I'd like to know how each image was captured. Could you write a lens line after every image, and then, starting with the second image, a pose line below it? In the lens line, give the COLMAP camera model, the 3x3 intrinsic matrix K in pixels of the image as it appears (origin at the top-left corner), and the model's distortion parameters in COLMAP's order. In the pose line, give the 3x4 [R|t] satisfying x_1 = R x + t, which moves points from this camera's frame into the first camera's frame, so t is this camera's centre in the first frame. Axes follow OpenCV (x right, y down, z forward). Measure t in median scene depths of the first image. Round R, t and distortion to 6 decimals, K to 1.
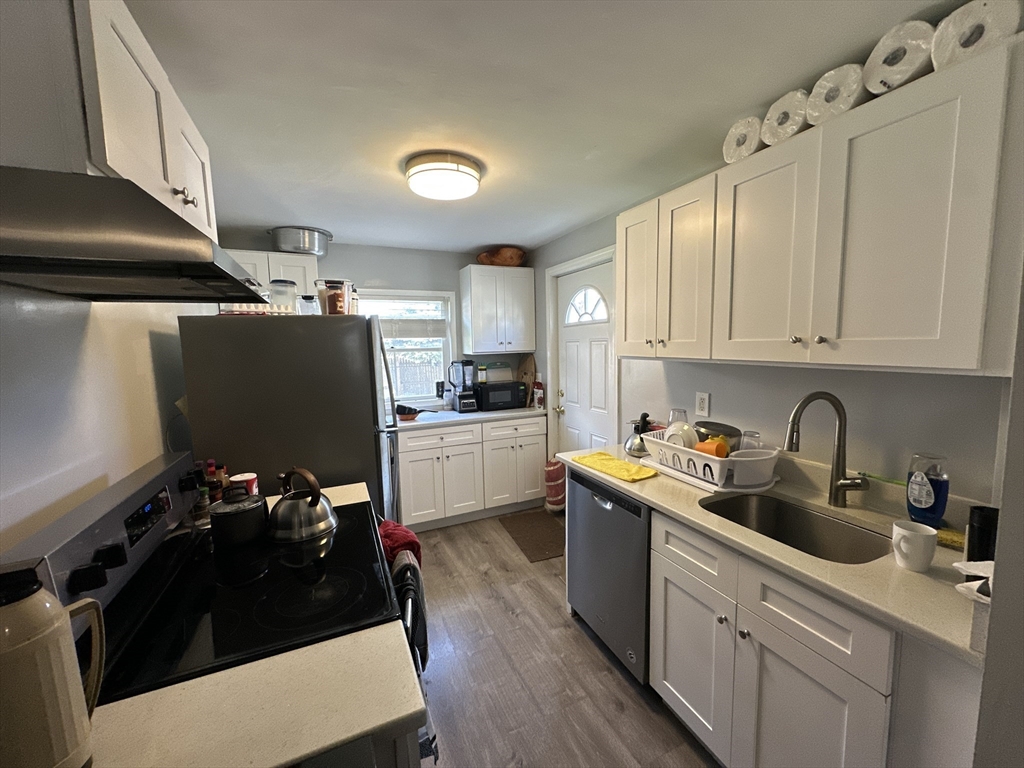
lens RADIAL K [[409.0, 0, 513.2], [0, 409.0, 383.6], [0, 0, 1]] dist [-0.002968, 0.000600]
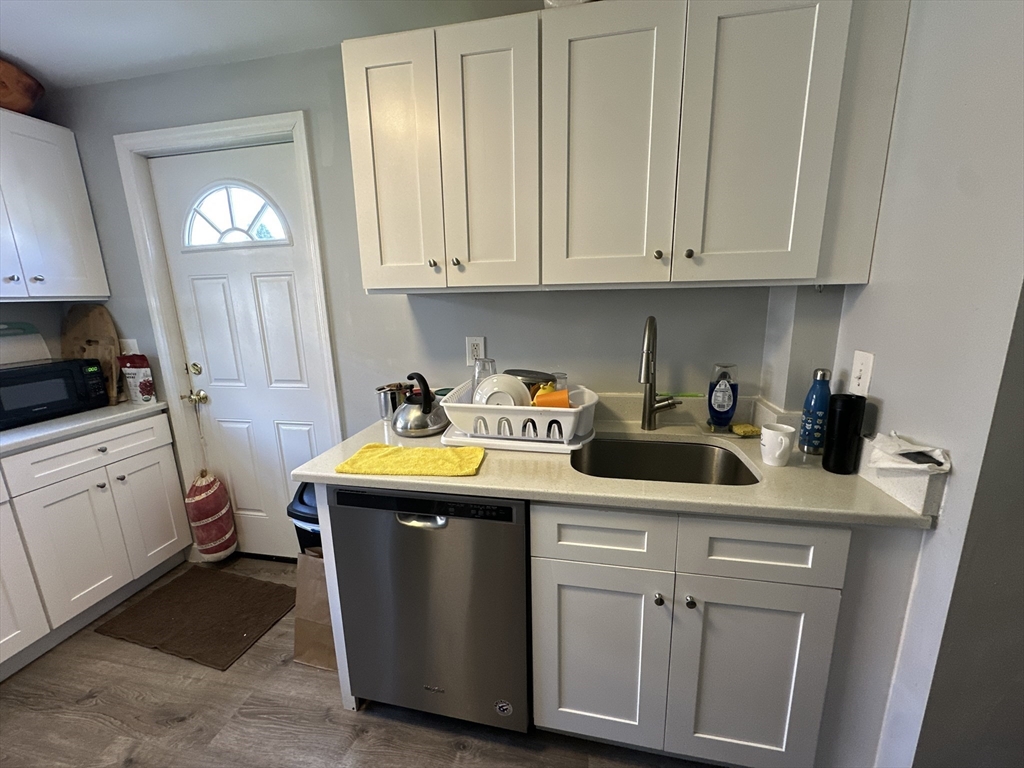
lens RADIAL K [[409.0, 0, 513.2], [0, 409.0, 383.6], [0, 0, 1]] dist [-0.002968, 0.000600]
pose [[0.582283, -0.161720, 0.796739, -0.139222], [0.090602, 0.986819, 0.134087, 0.011478], [-0.807922, -0.005891, 0.589260, 0.451935]]
